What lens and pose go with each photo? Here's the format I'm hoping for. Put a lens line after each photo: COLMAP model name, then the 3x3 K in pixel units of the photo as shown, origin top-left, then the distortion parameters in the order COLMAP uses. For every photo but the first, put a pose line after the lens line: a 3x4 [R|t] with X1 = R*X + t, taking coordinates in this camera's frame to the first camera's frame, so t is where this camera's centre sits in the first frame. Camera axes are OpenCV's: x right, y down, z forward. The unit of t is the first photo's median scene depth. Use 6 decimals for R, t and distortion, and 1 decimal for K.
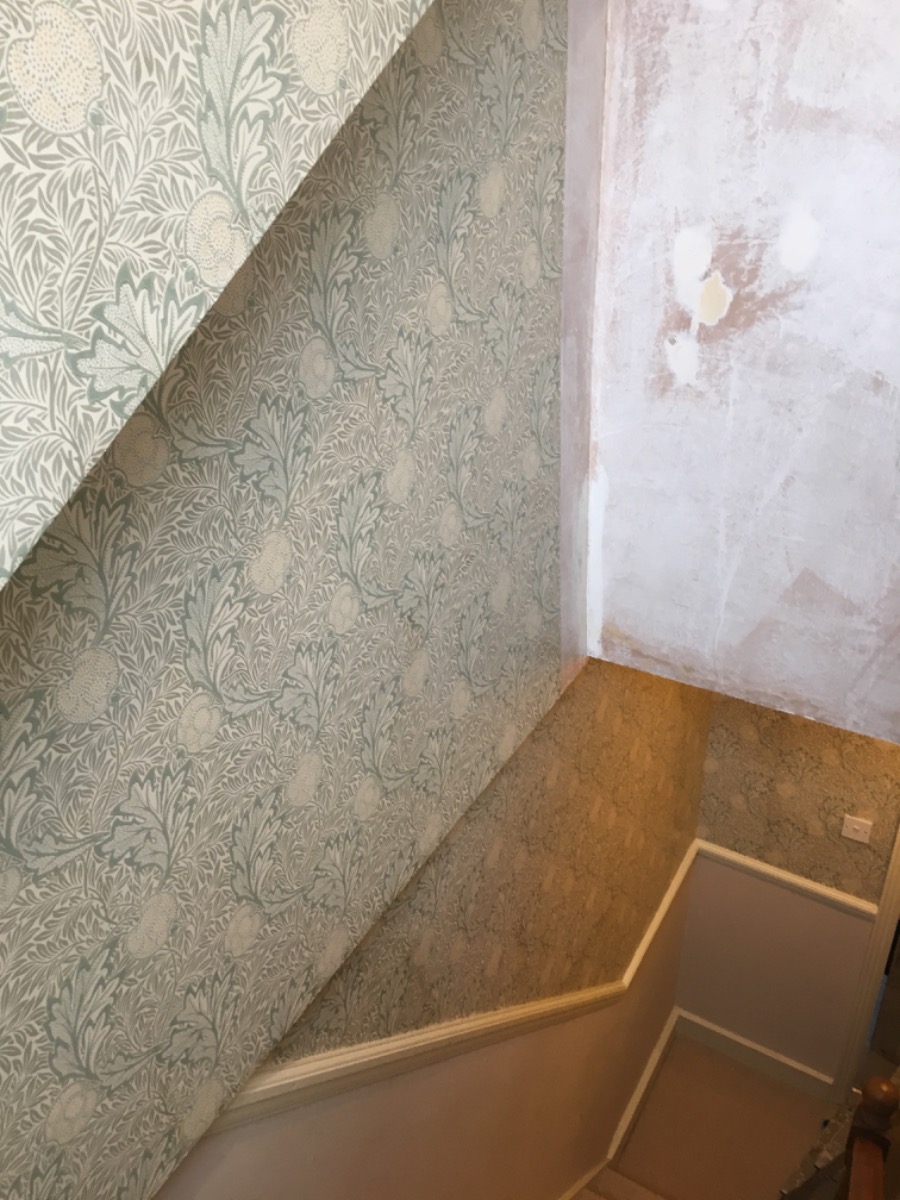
lens RADIAL K [[1011.6, 0, 450.0], [0, 1011.6, 600.0], [0, 0, 1]] dist [0.067421, -0.105790]
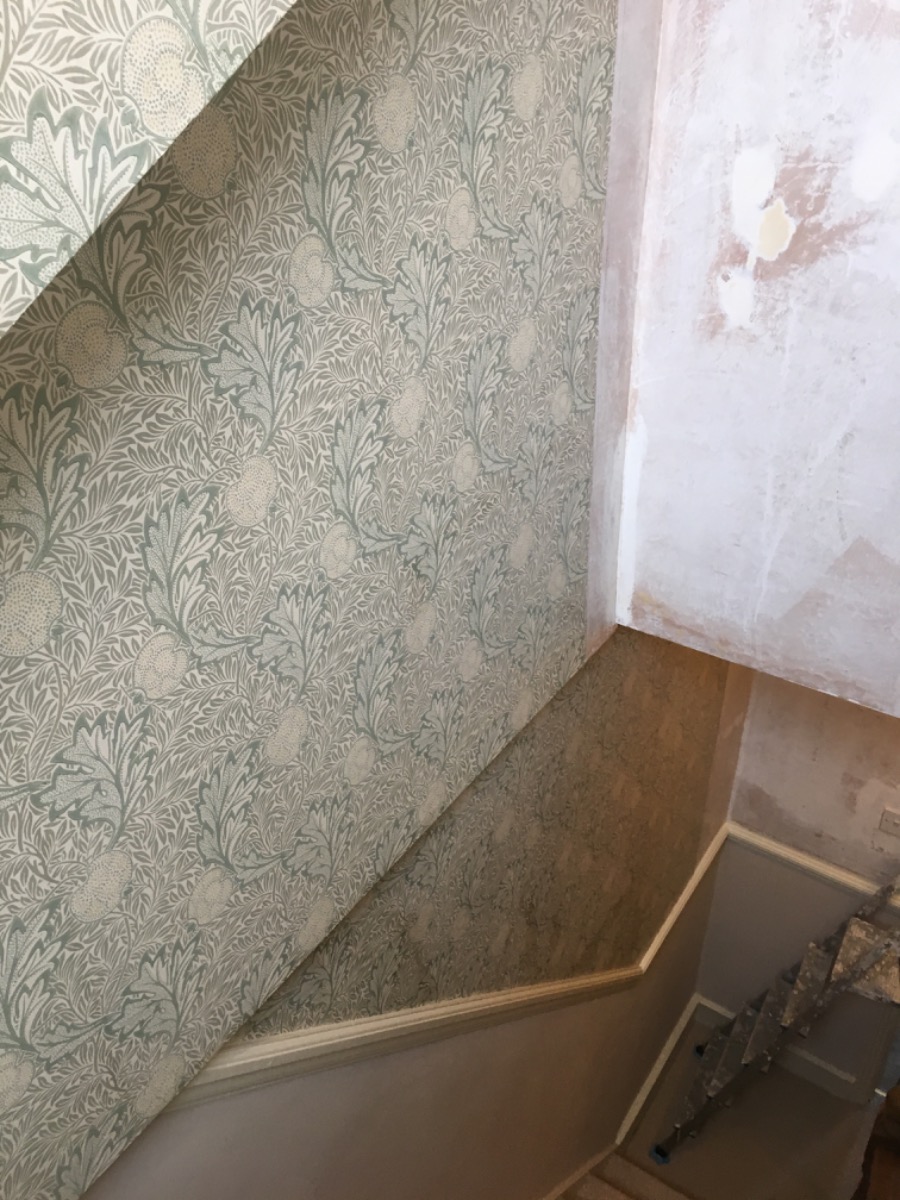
lens RADIAL K [[1011.6, 0, 450.0], [0, 1011.6, 600.0], [0, 0, 1]] dist [0.067421, -0.105790]
pose [[0.997890, 0.049385, -0.042158, 0.037983], [-0.048100, 0.998362, 0.030976, 0.021462], [0.043618, -0.028883, 0.998631, 0.110034]]
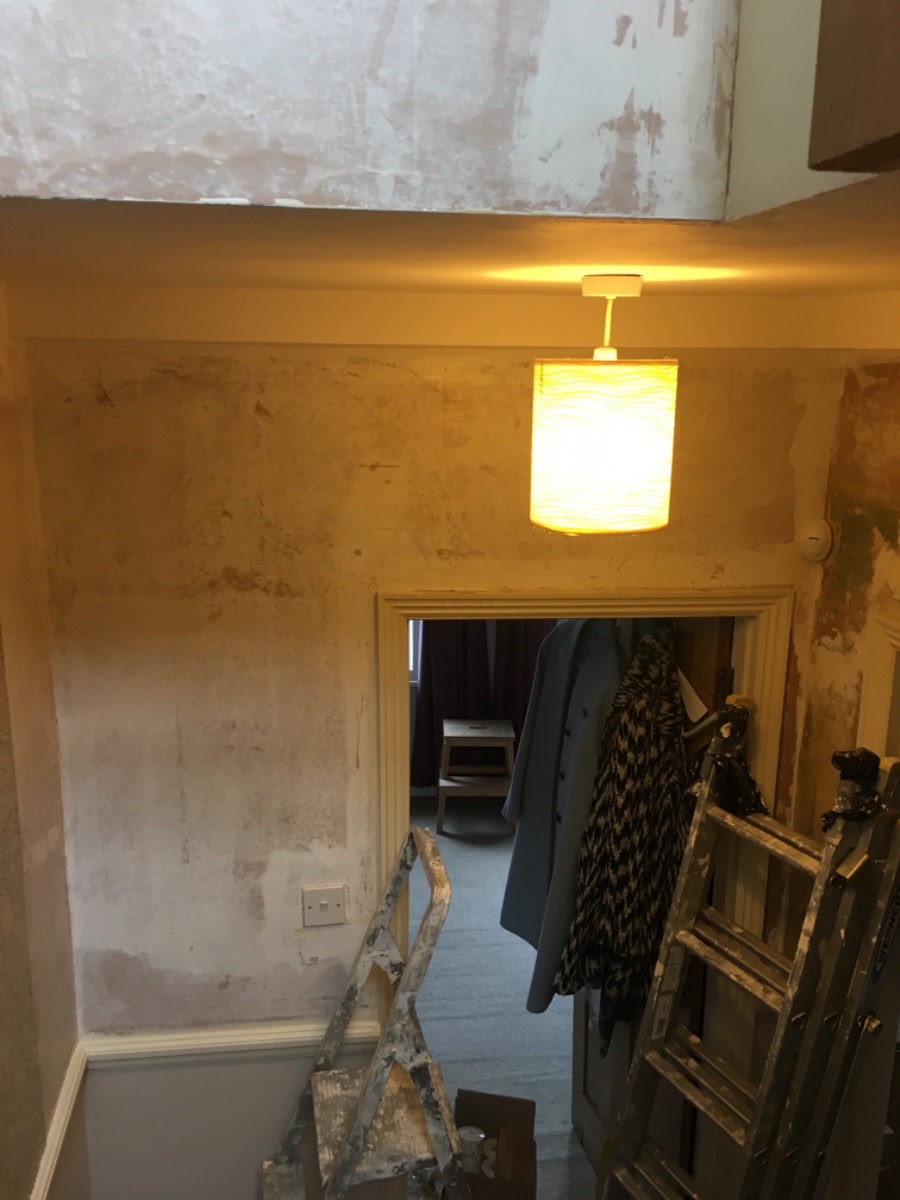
lens RADIAL K [[1011.6, 0, 450.0], [0, 1011.6, 600.0], [0, 0, 1]] dist [0.067421, -0.105790]
pose [[0.780715, -0.104735, 0.616047, 0.240034], [0.279272, 0.940401, -0.194042, 0.537434], [-0.559009, 0.323537, 0.763435, 1.142606]]
